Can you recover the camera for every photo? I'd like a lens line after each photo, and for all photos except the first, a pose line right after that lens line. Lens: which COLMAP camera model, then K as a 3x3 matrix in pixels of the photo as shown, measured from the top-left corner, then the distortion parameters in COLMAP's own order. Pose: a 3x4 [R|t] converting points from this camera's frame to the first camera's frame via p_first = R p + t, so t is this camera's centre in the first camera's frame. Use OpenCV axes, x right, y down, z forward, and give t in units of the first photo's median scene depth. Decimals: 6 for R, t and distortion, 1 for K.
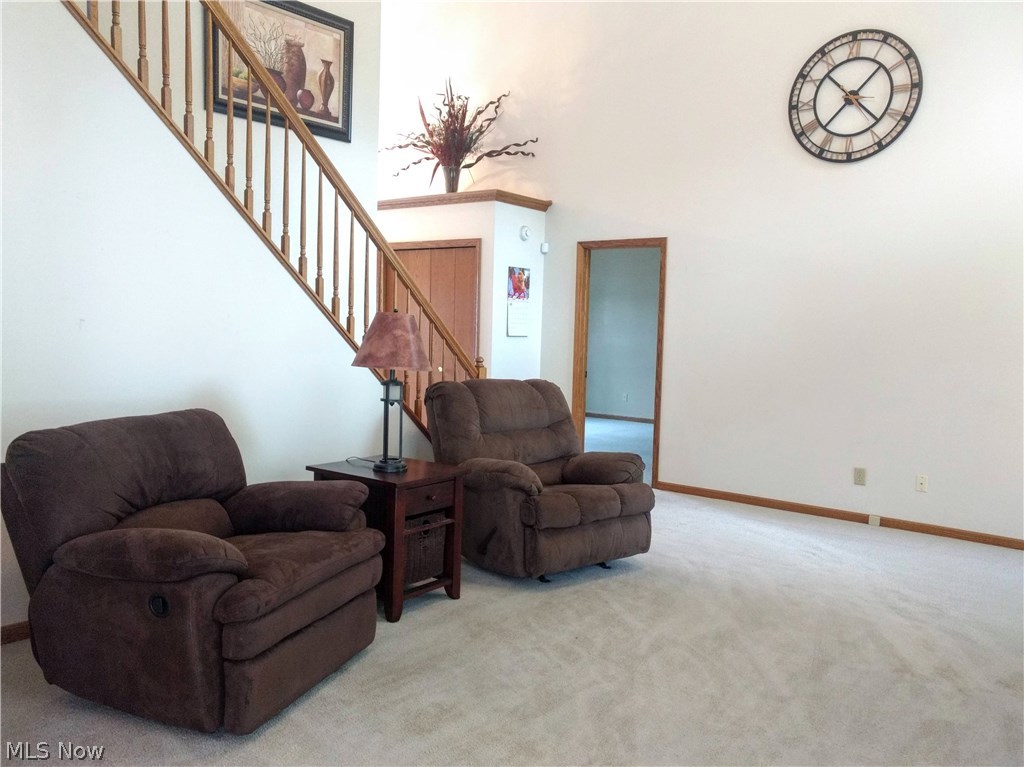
lens RADIAL K [[816.3, 0, 512.0], [0, 816.3, 383.5], [0, 0, 1]] dist [0.040017, 0.046375]
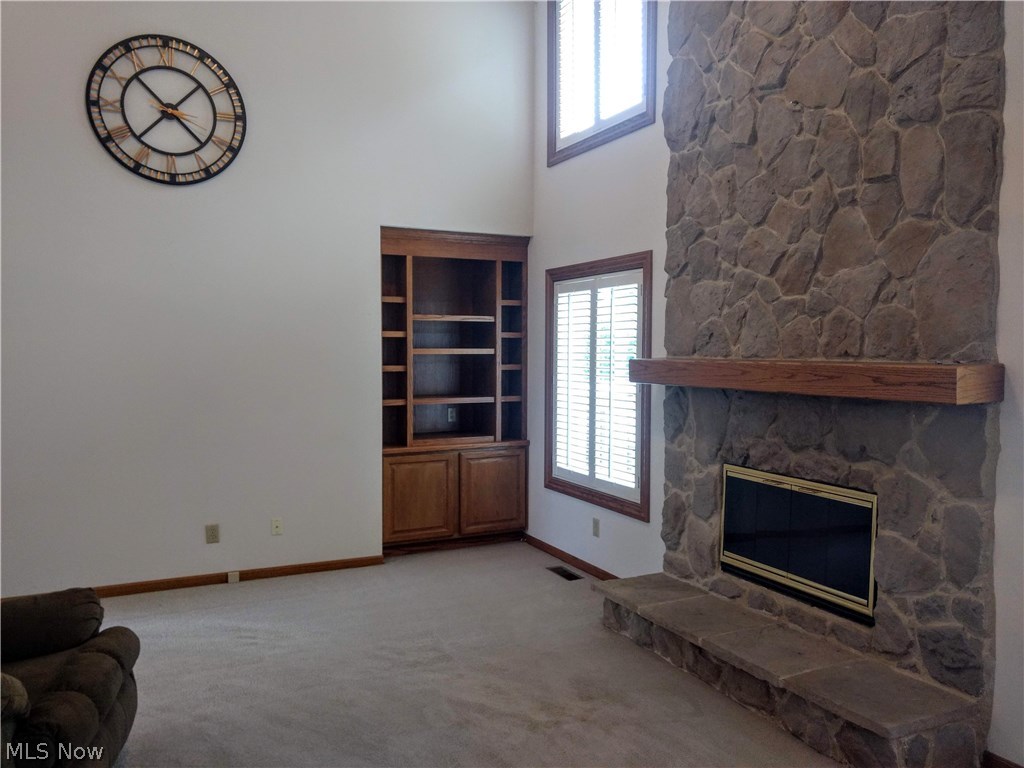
lens RADIAL K [[816.3, 0, 512.0], [0, 816.3, 384.0], [0, 0, 1]] dist [0.040017, 0.046375]
pose [[0.463745, -0.072192, 0.883023, -0.219750], [0.077463, 0.996162, 0.040760, -0.064268], [-0.882576, 0.049500, 0.467557, 0.281080]]
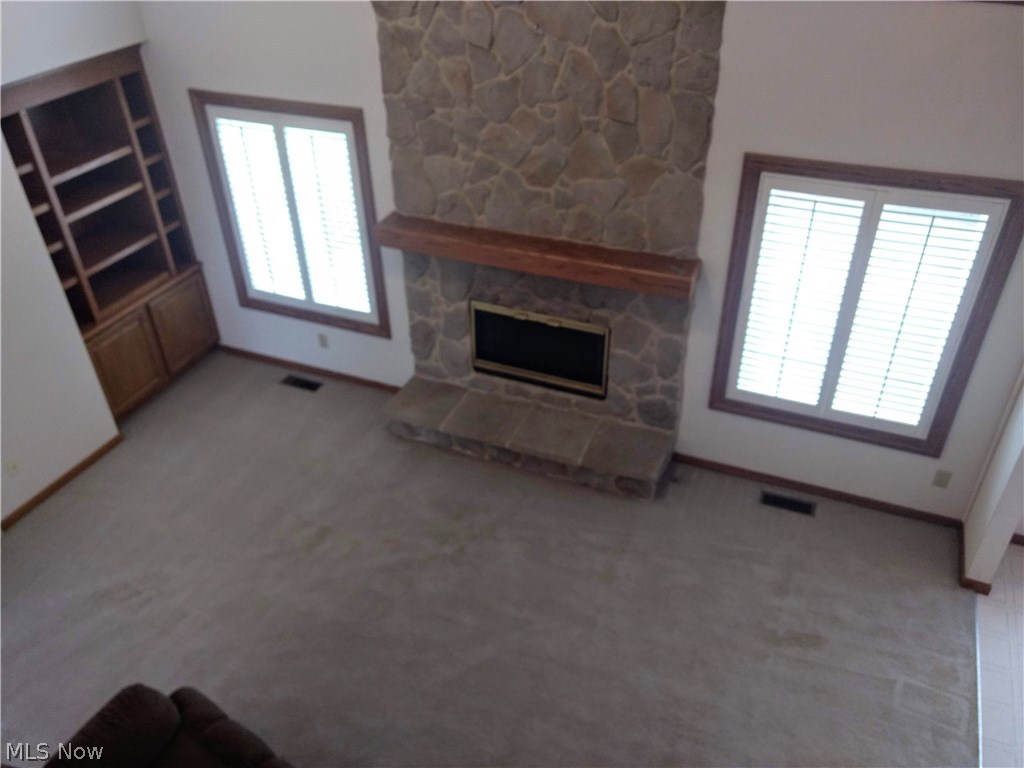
lens RADIAL K [[816.3, 0, 512.0], [0, 816.3, 384.0], [0, 0, 1]] dist [0.040017, 0.046375]
pose [[-0.233543, -0.572421, 0.785997, -0.284096], [0.086541, 0.792906, 0.603167, -0.450692], [-0.968488, 0.208886, -0.135640, 0.579134]]
